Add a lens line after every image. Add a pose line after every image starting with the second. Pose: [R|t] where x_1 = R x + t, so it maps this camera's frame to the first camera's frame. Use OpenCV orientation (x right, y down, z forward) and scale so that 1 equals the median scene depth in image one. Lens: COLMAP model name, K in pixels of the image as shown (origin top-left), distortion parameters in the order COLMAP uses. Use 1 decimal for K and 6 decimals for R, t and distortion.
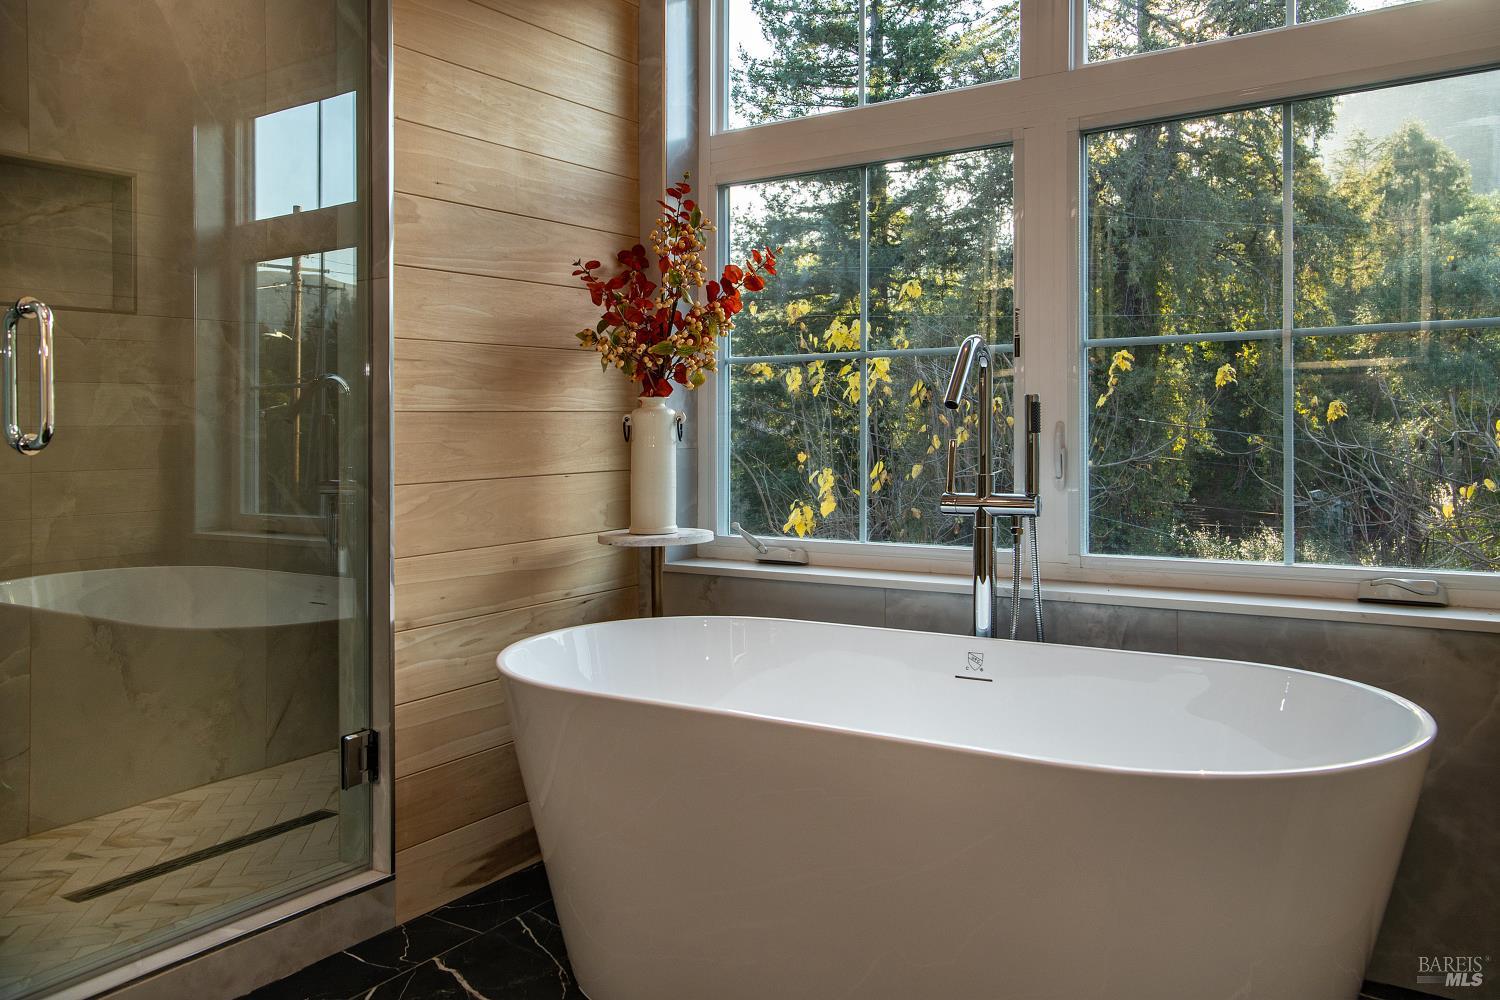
lens RADIAL K [[1188.3, 0, 745.6], [0, 1188.3, 499.6], [0, 0, 1]] dist [-0.001766, 0.021265]
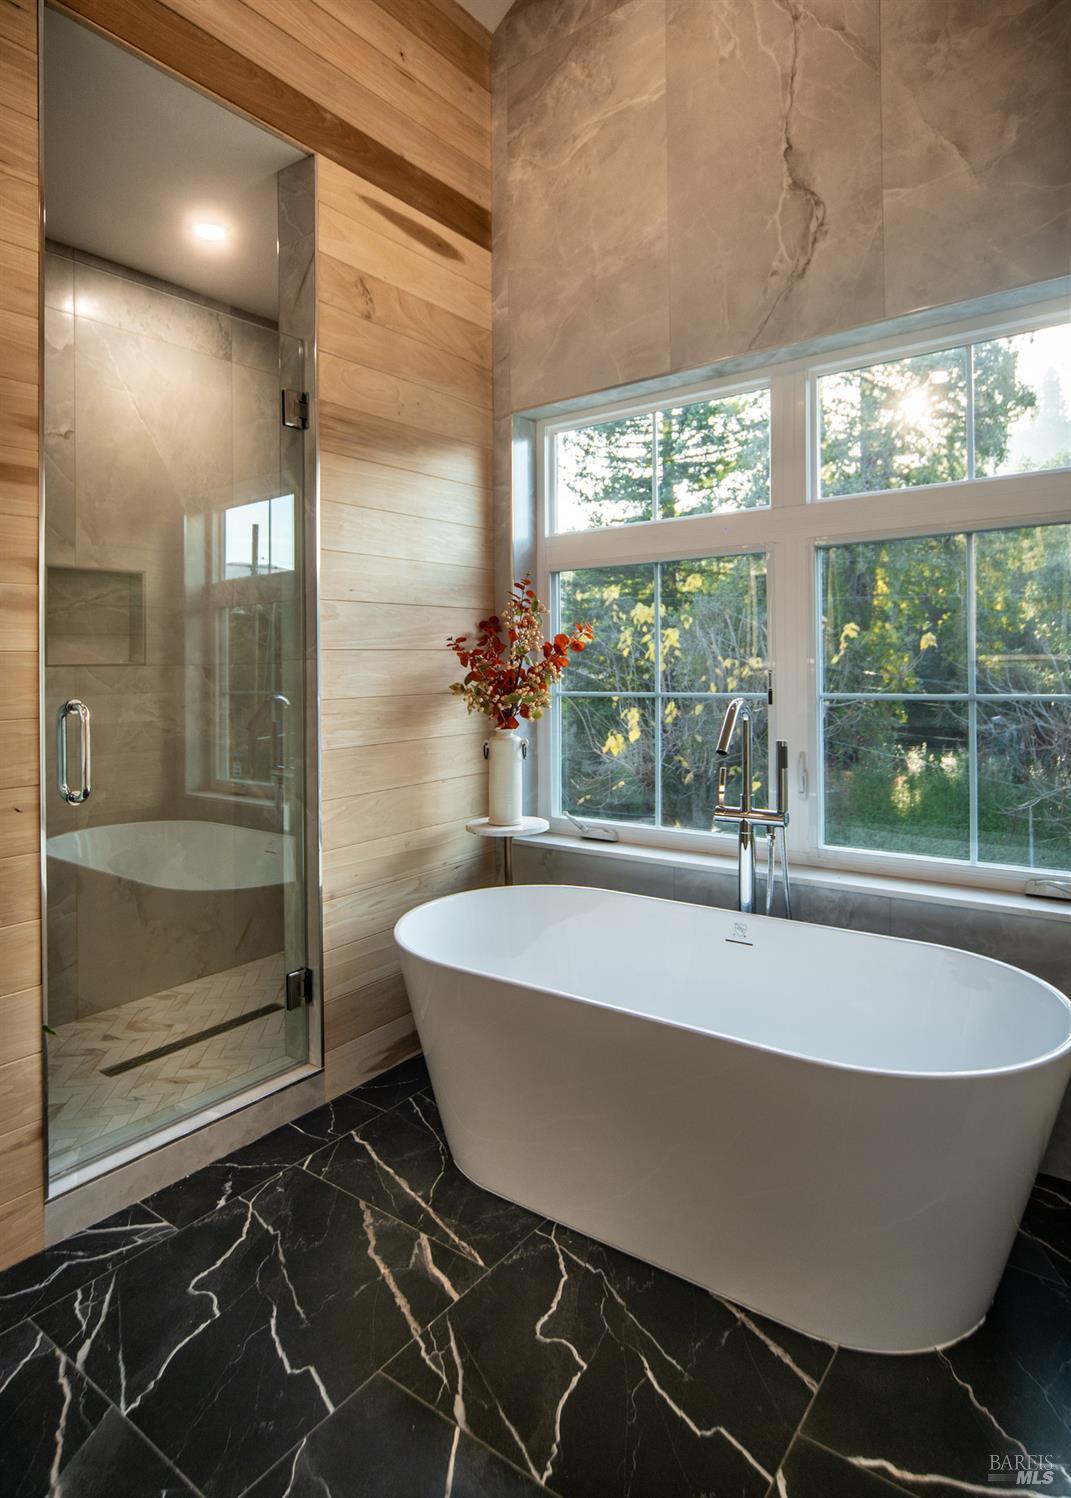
lens RADIAL K [[861.2, 0, 522.4], [0, 861.2, 664.9], [0, 0, 1]] dist [-0.026156, 0.003460]
pose [[0.998106, -0.004004, -0.061384, 0.004503], [0.003860, 0.999990, -0.002458, -0.153928], [0.061393, 0.002216, 0.998111, -0.002409]]
